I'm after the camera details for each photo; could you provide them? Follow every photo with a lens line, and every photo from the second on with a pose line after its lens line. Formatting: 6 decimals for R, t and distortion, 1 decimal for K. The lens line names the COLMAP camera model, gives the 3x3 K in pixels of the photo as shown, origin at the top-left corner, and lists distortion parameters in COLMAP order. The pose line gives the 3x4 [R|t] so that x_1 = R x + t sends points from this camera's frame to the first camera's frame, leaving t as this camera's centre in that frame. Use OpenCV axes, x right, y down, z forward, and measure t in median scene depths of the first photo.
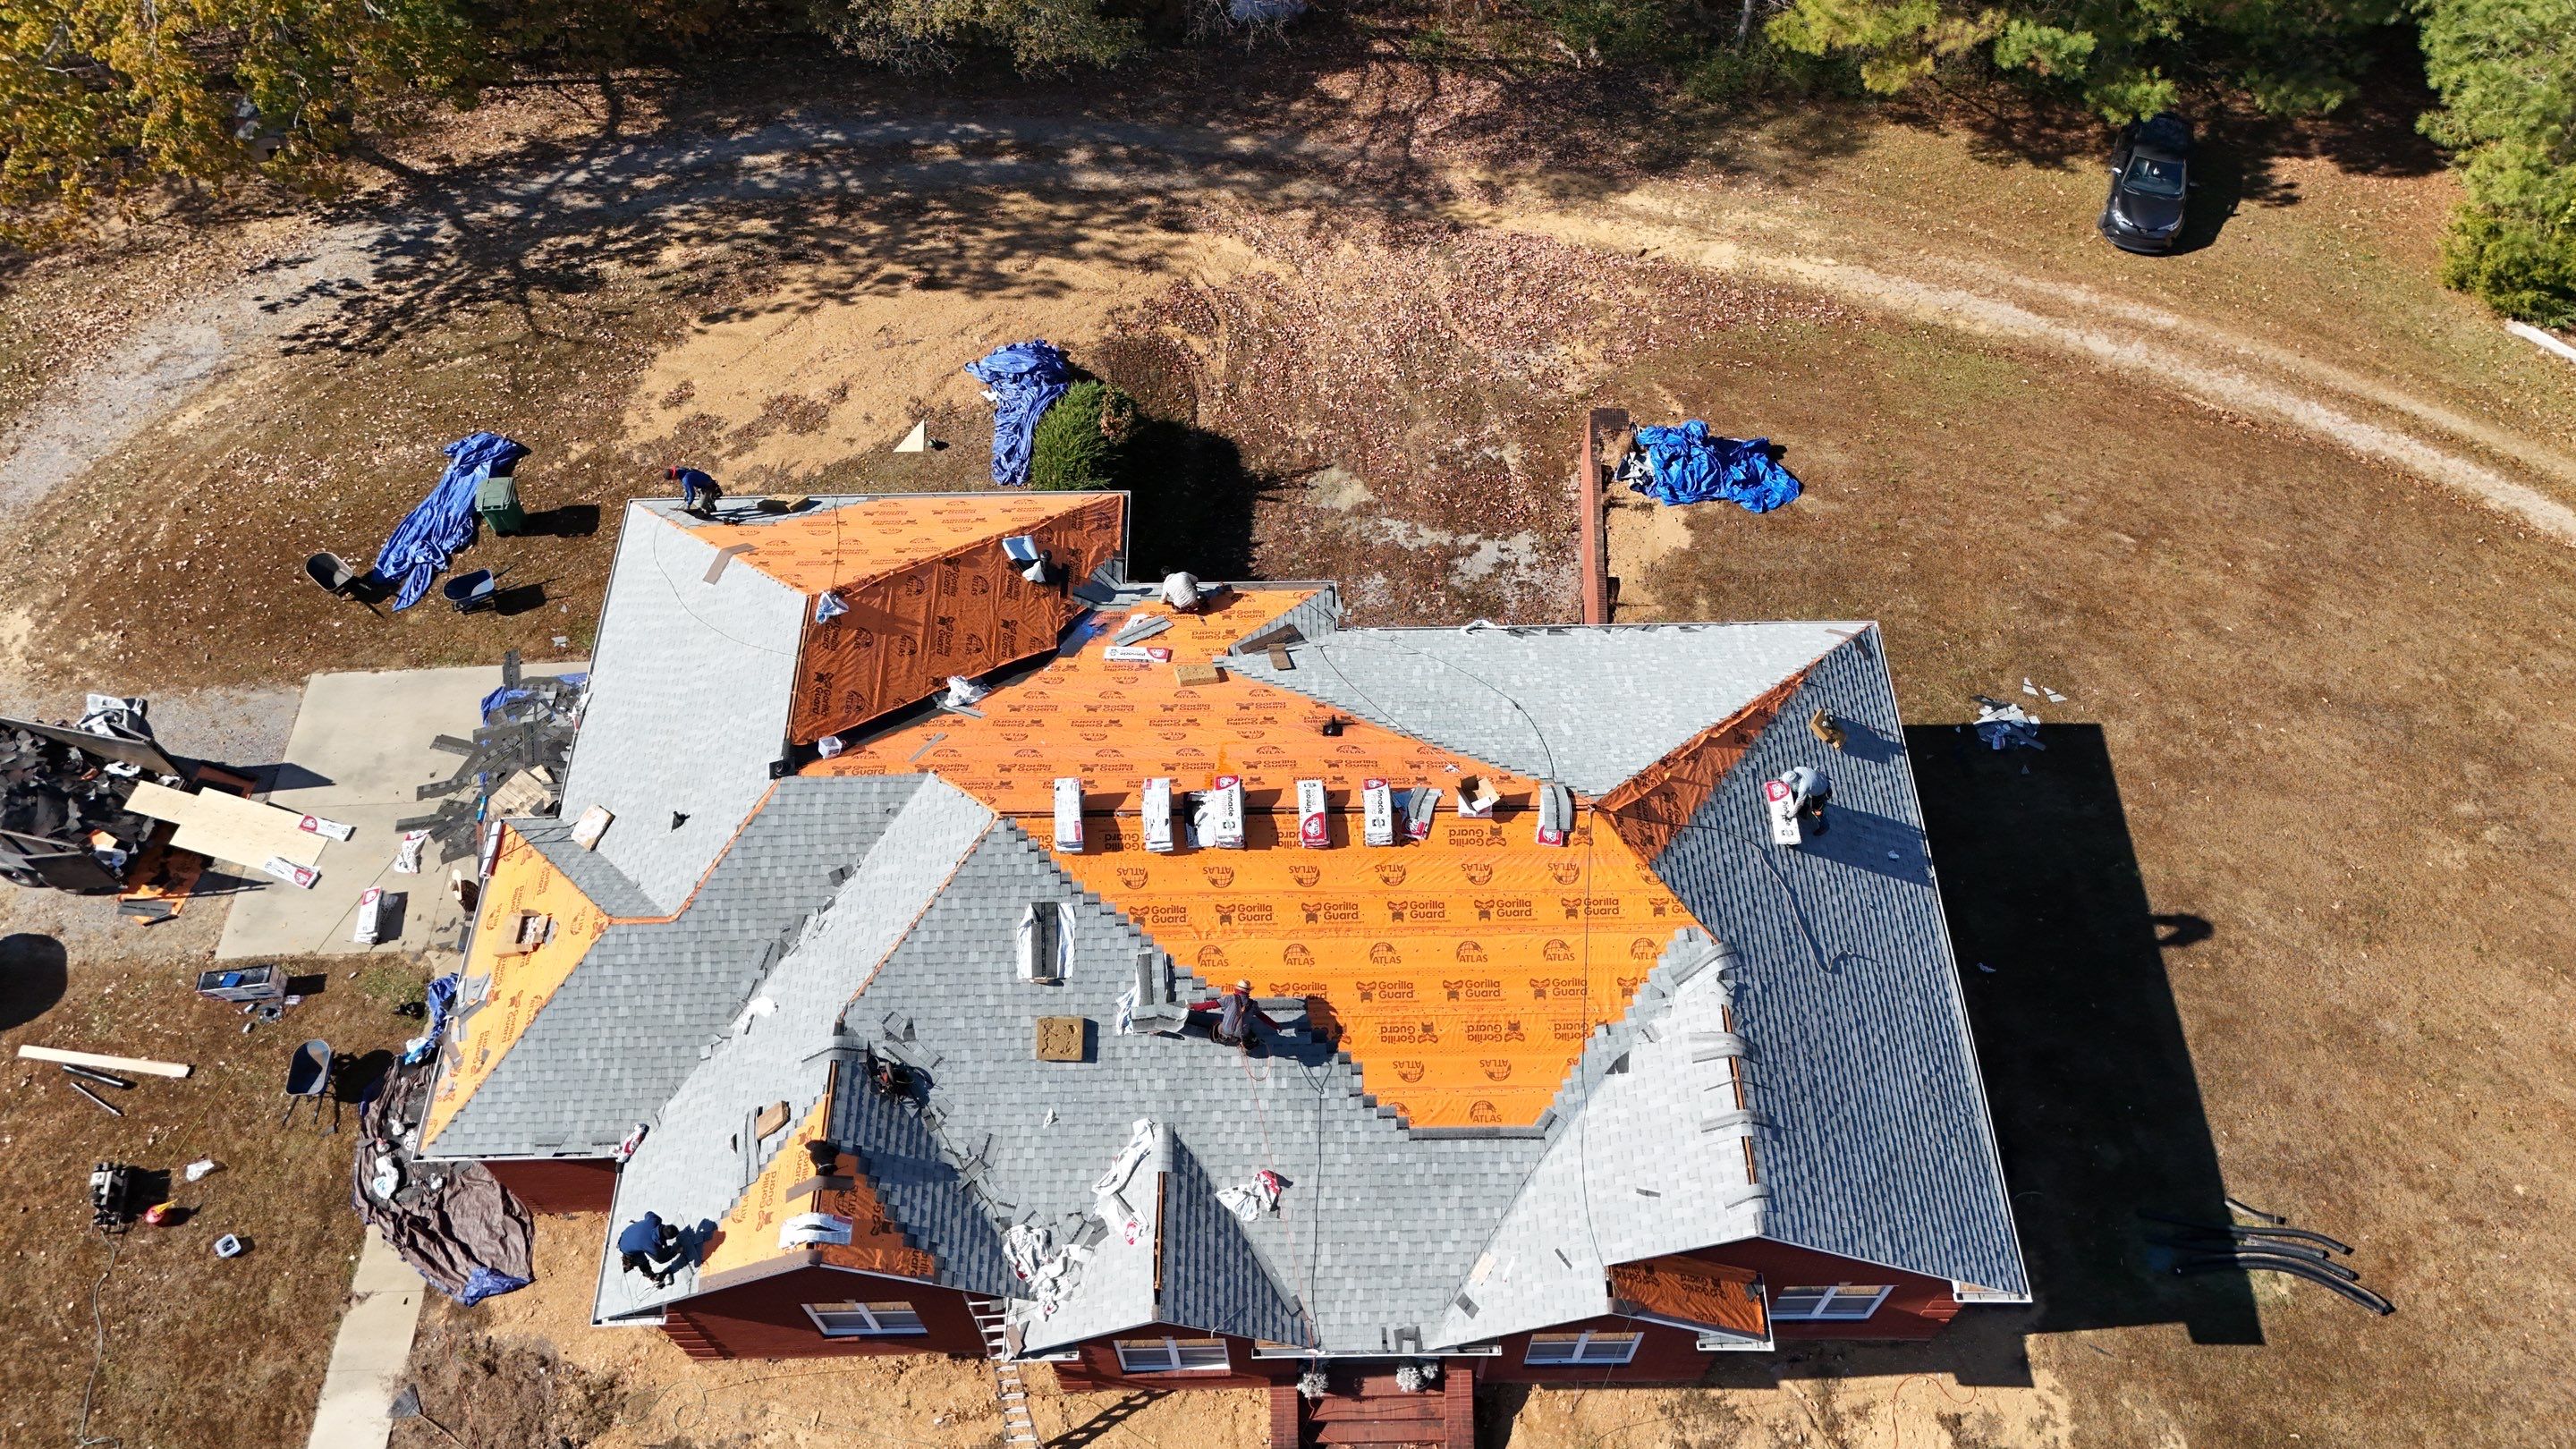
lens RADIAL K [[1890.5, 0, 1288.0], [0, 1890.5, 724.5], [0, 0, 1]] dist [0.090827, -0.086626]
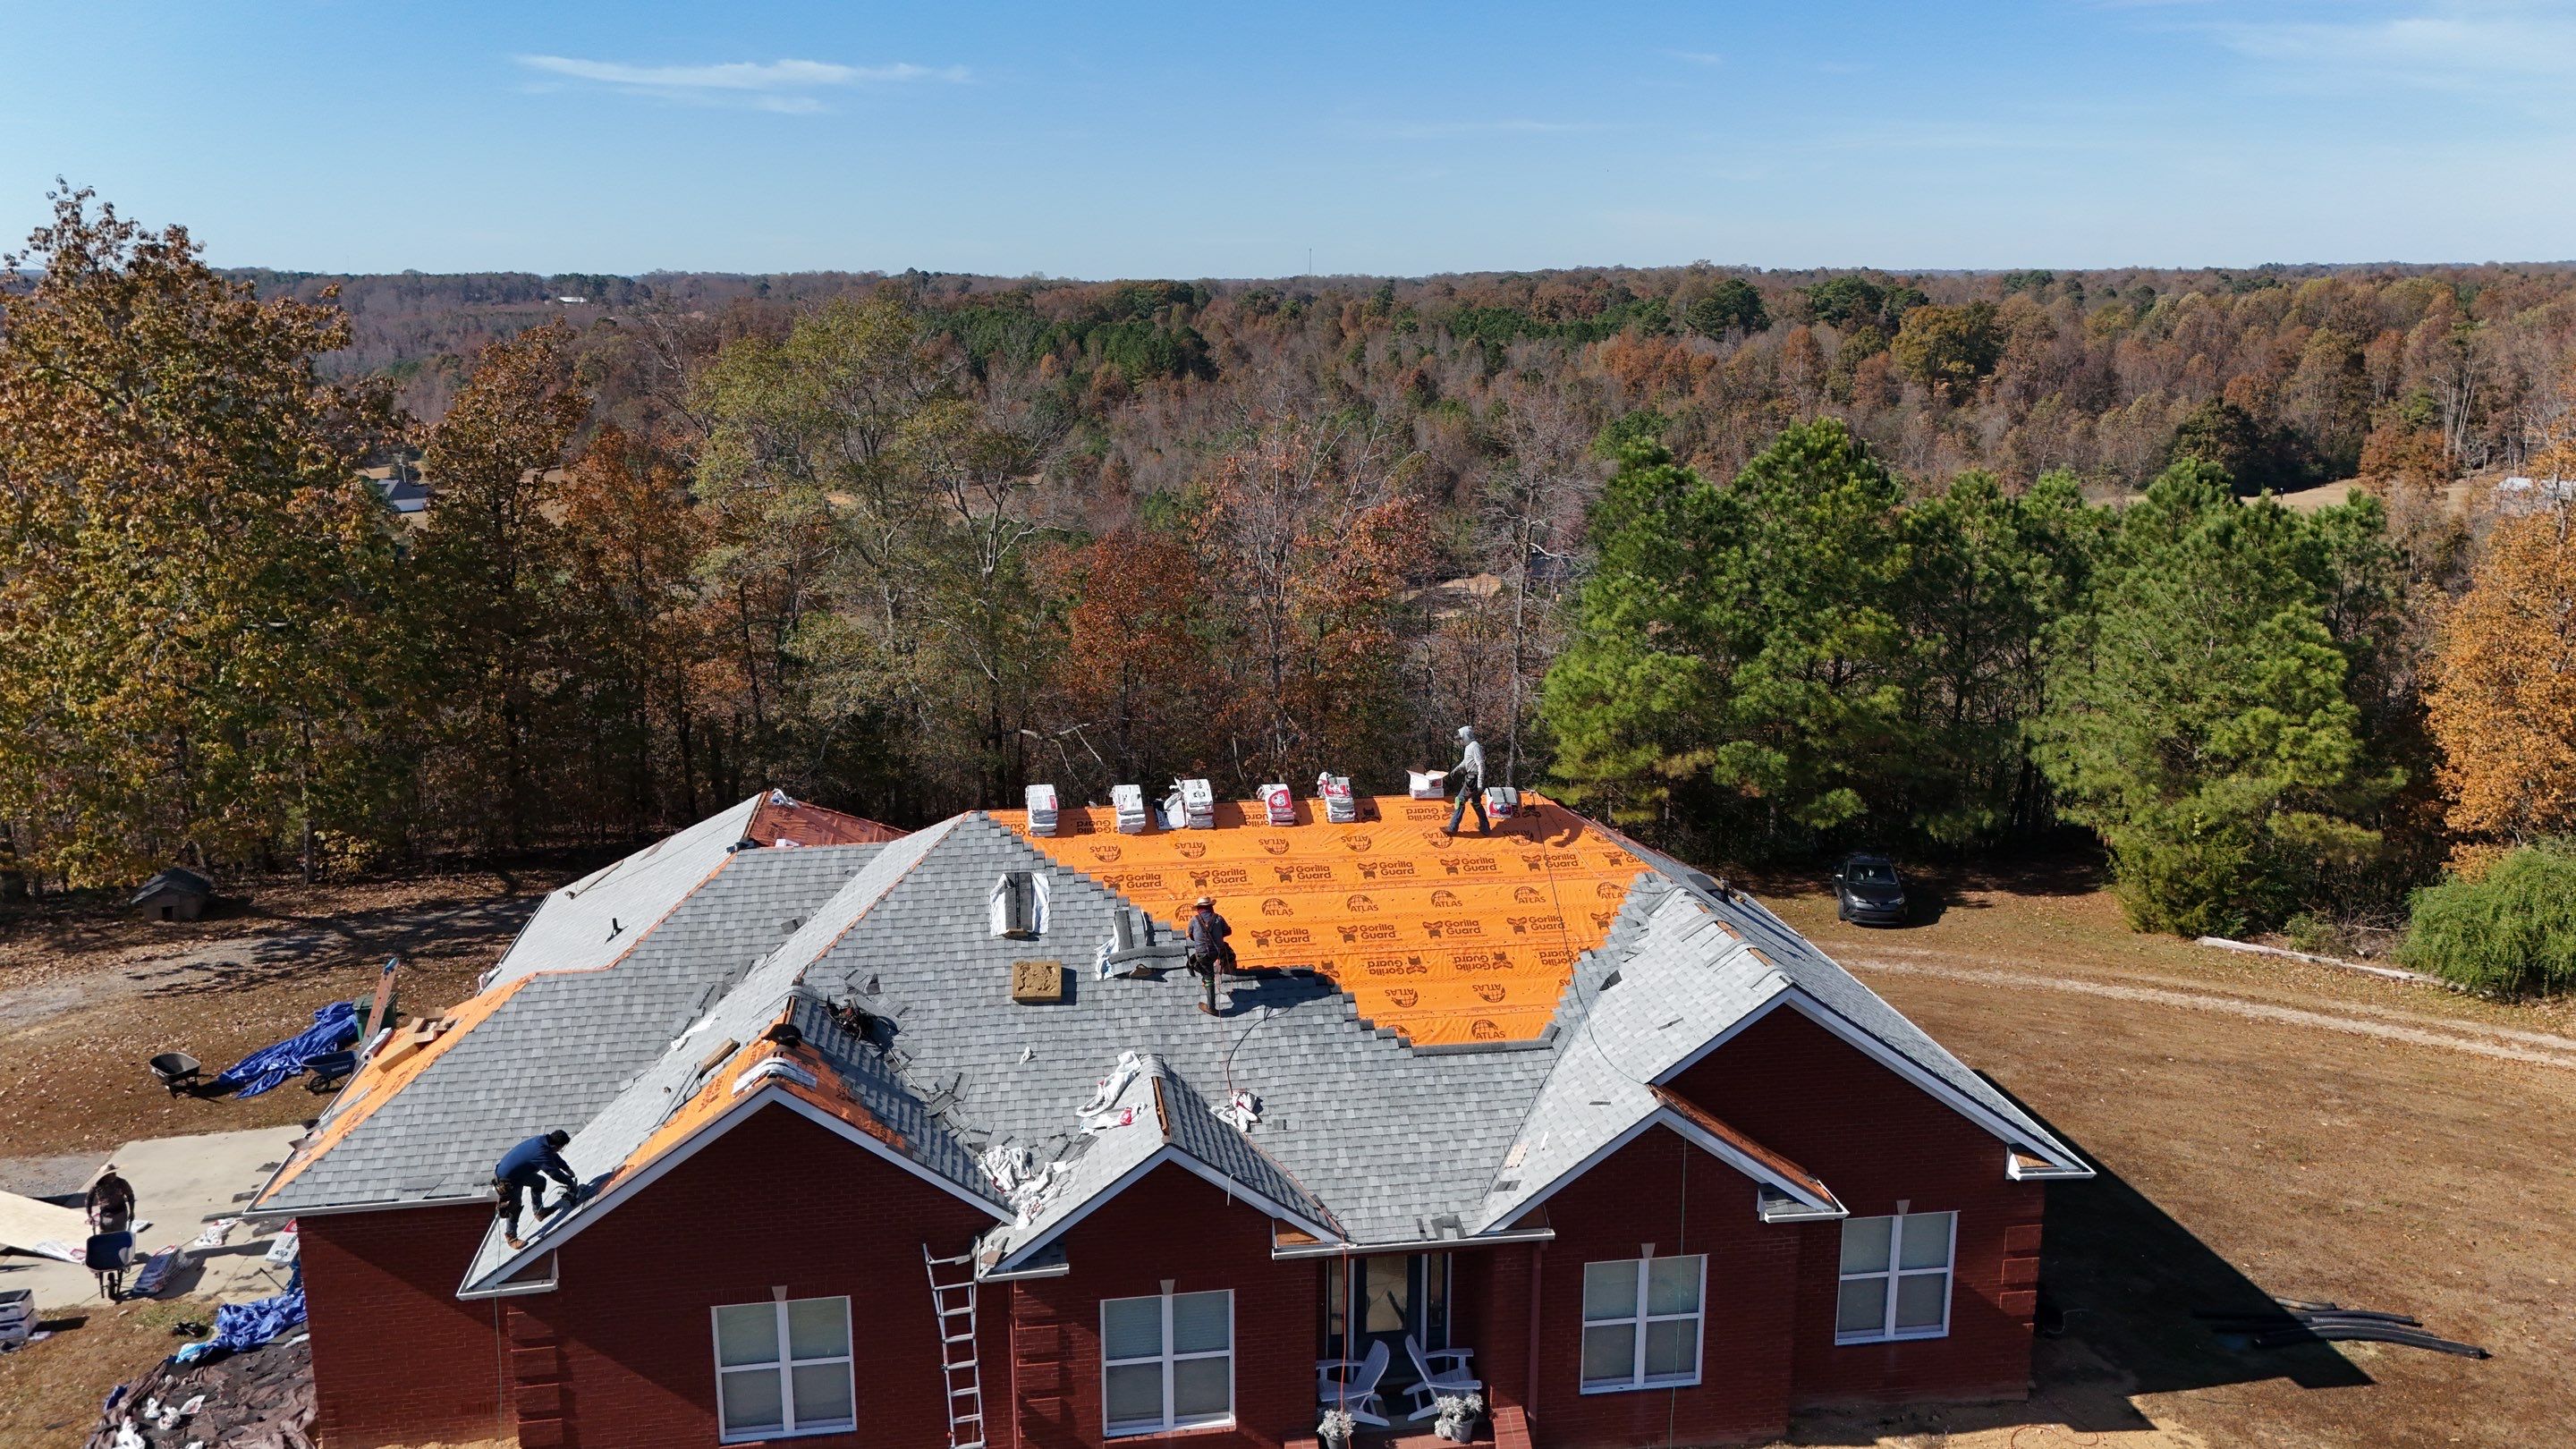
lens RADIAL K [[1907.3, 0, 1291.5], [0, 1907.3, 718.4], [0, 0, 1]] dist [0.081028, -0.074460]
pose [[0.989441, -0.013717, 0.144284, -0.123769], [0.110394, 0.716370, -0.688932, 0.707114], [-0.093911, 0.697585, 0.710321, 0.205813]]
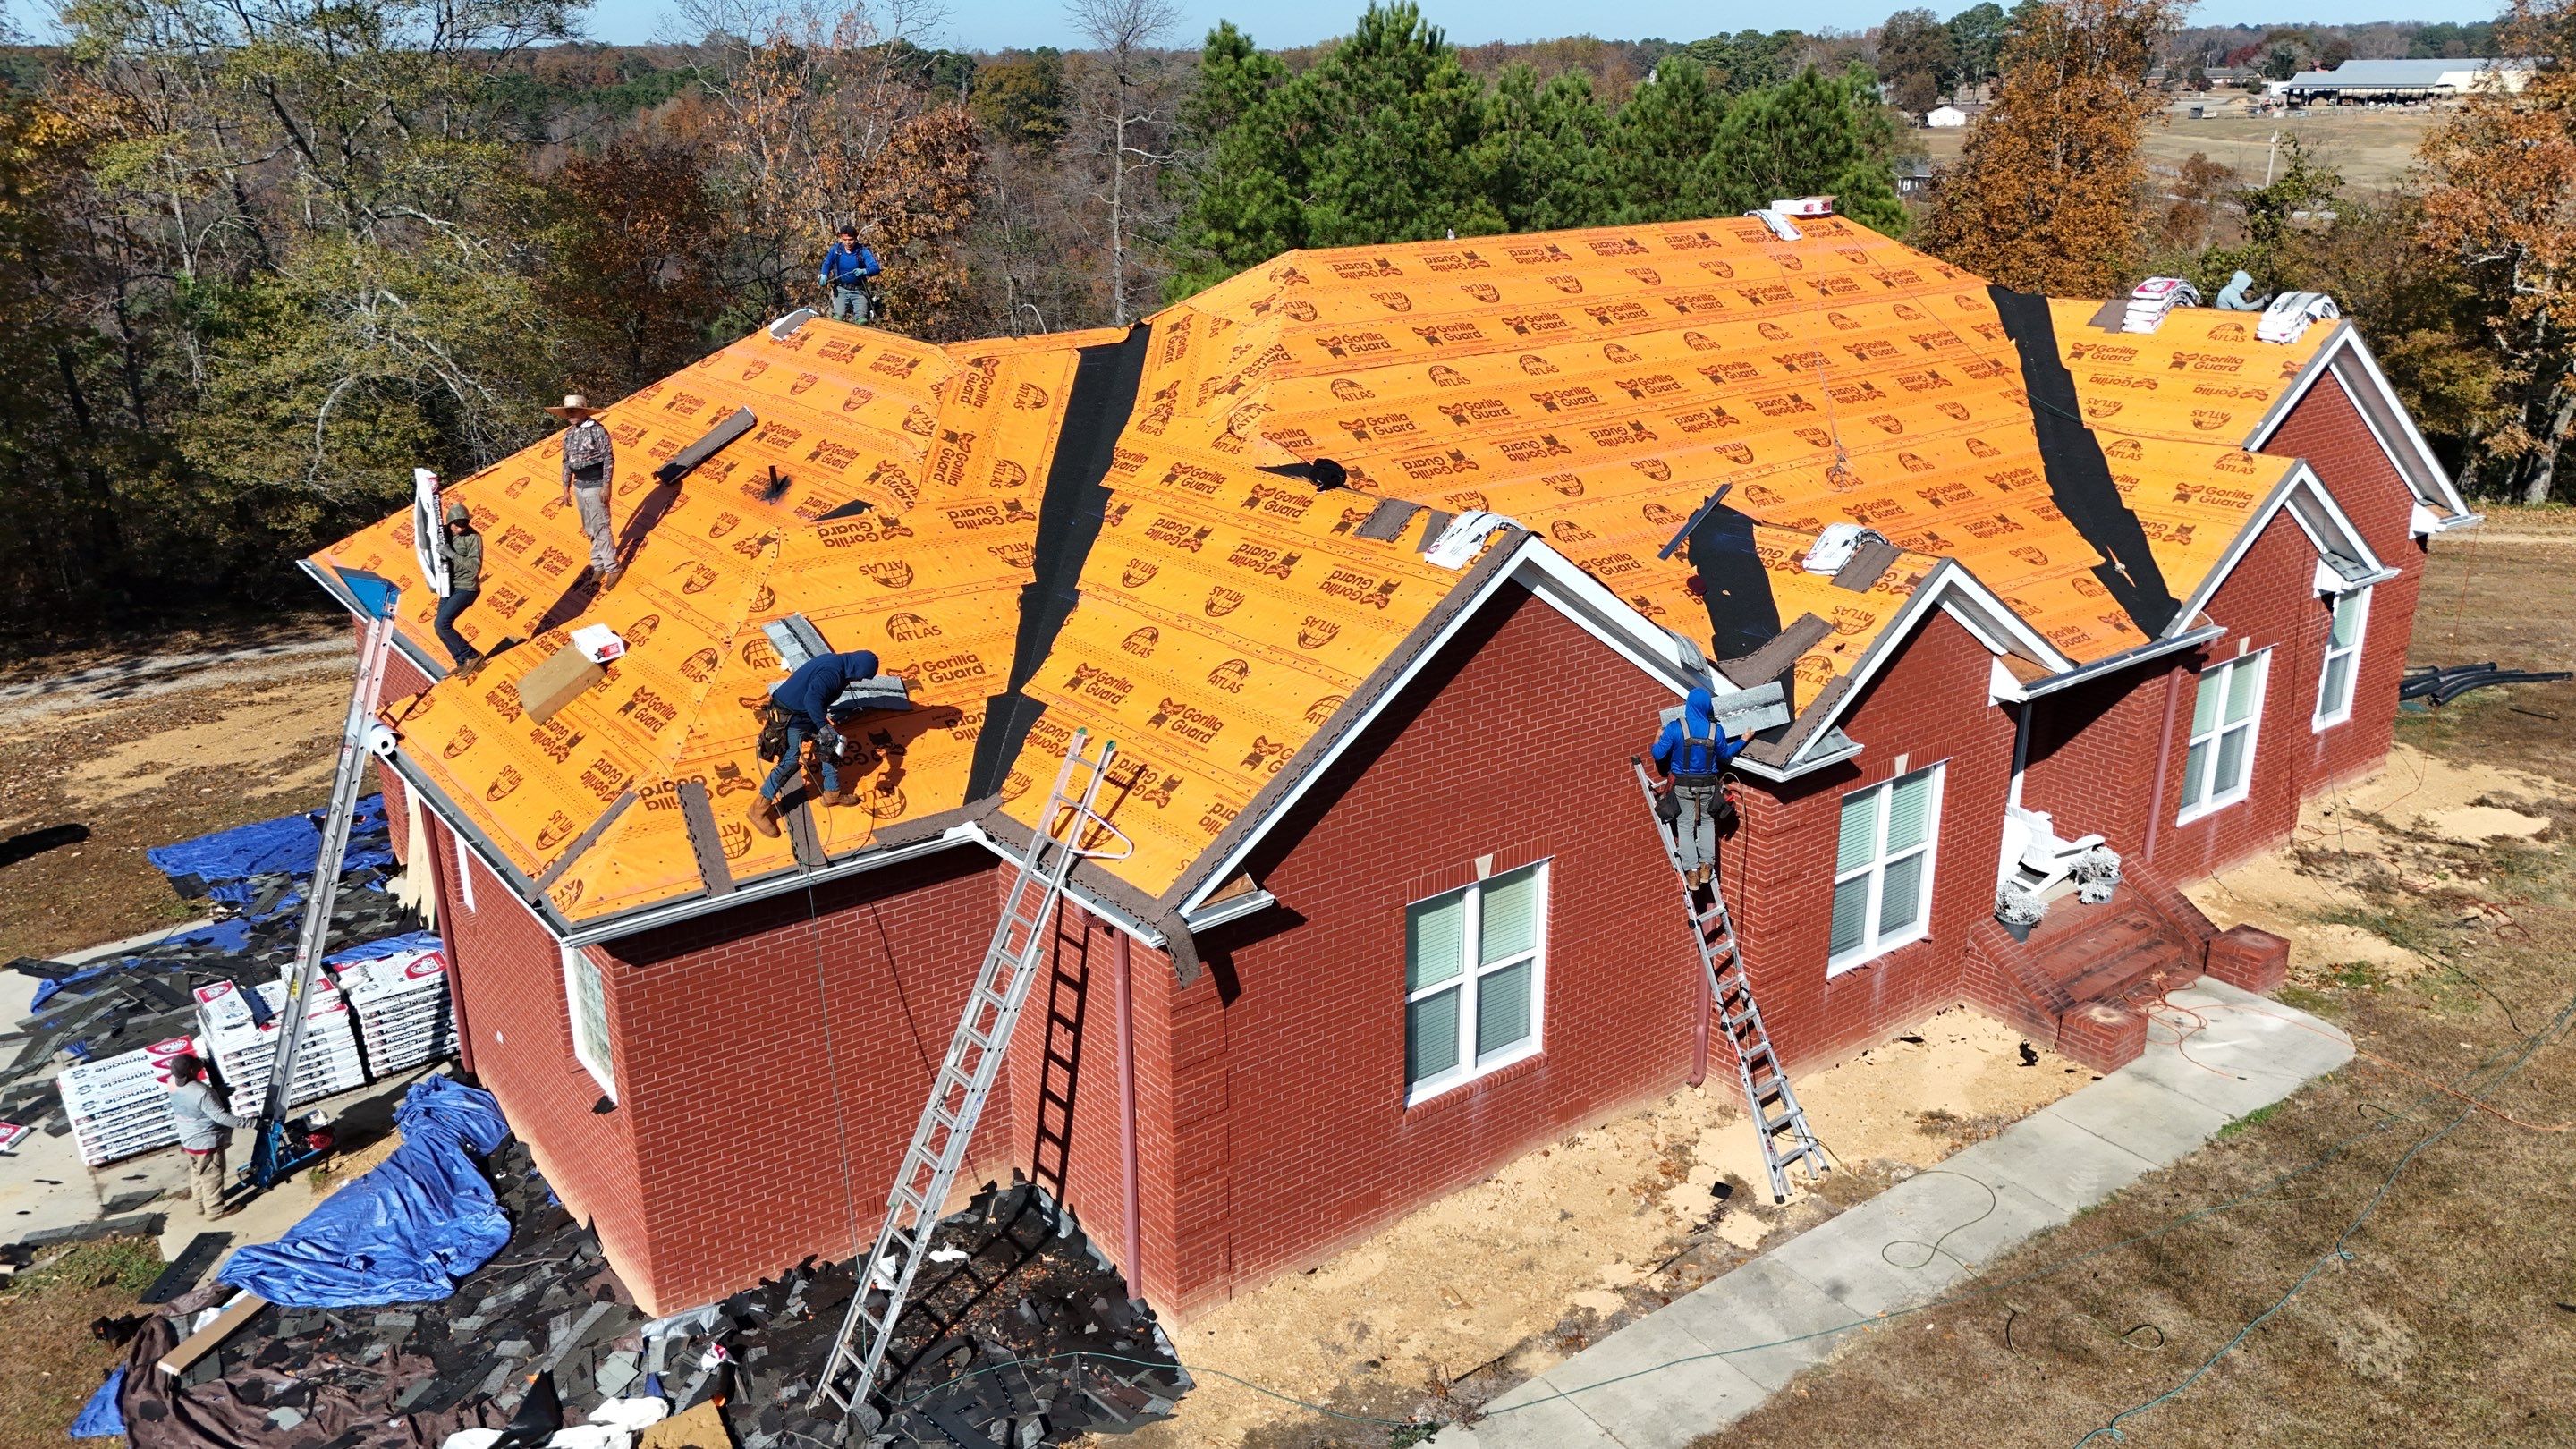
lens RADIAL K [[1907.3, 0, 1291.5], [0, 1907.3, 718.4], [0, 0, 1]] dist [0.081028, -0.074460]
pose [[0.800175, -0.179327, 0.572330, -0.571059], [0.497221, 0.731974, -0.465816, 0.488297], [-0.335398, 0.657309, 0.674873, 0.597379]]
